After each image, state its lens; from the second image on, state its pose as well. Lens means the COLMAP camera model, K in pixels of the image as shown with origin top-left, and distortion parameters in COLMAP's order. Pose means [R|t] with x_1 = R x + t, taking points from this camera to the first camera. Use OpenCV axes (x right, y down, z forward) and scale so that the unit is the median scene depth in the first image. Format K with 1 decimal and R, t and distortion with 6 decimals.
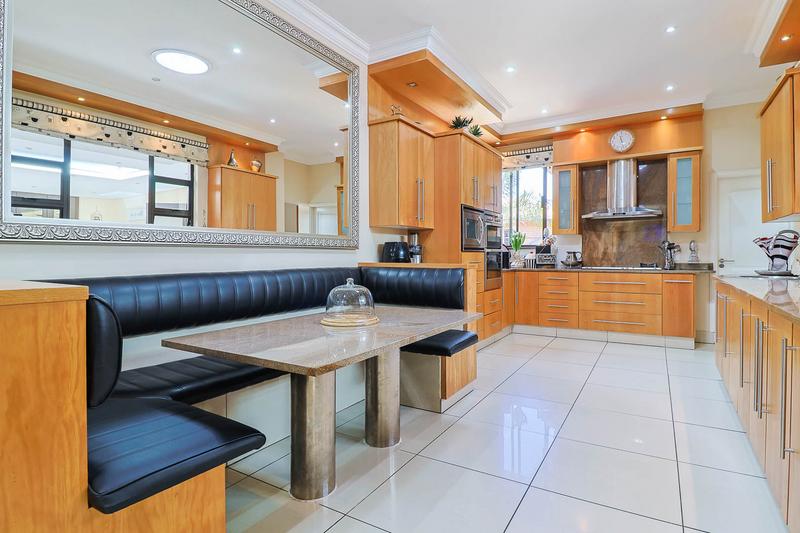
lens RADIAL K [[416.8, 0, 400.4], [0, 416.8, 260.5], [0, 0, 1]] dist [0.001335, -0.000904]
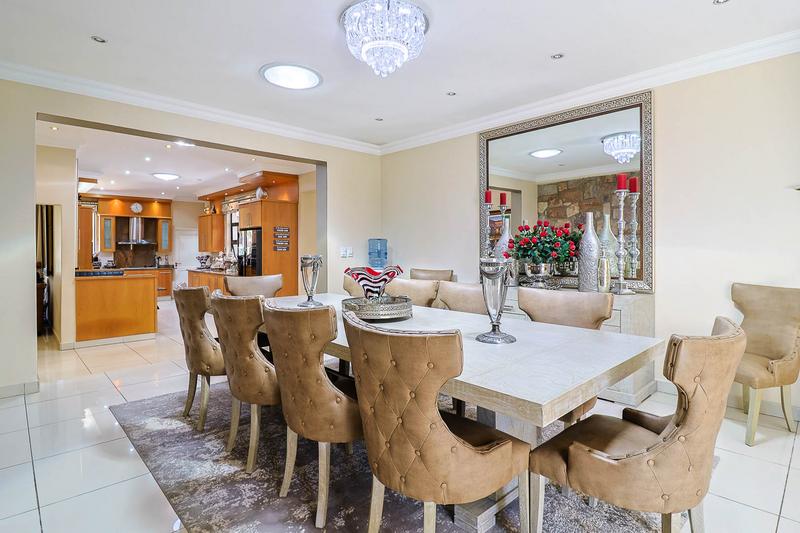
lens RADIAL K [[416.8, 0, 402.5], [0, 416.8, 260.2], [0, 0, 1]] dist [0.001335, -0.000904]
pose [[0.249802, -0.015516, 0.968173, -1.195169], [0.007219, 0.999874, 0.014161, -0.042646], [-0.968270, 0.003452, 0.249882, -0.843799]]
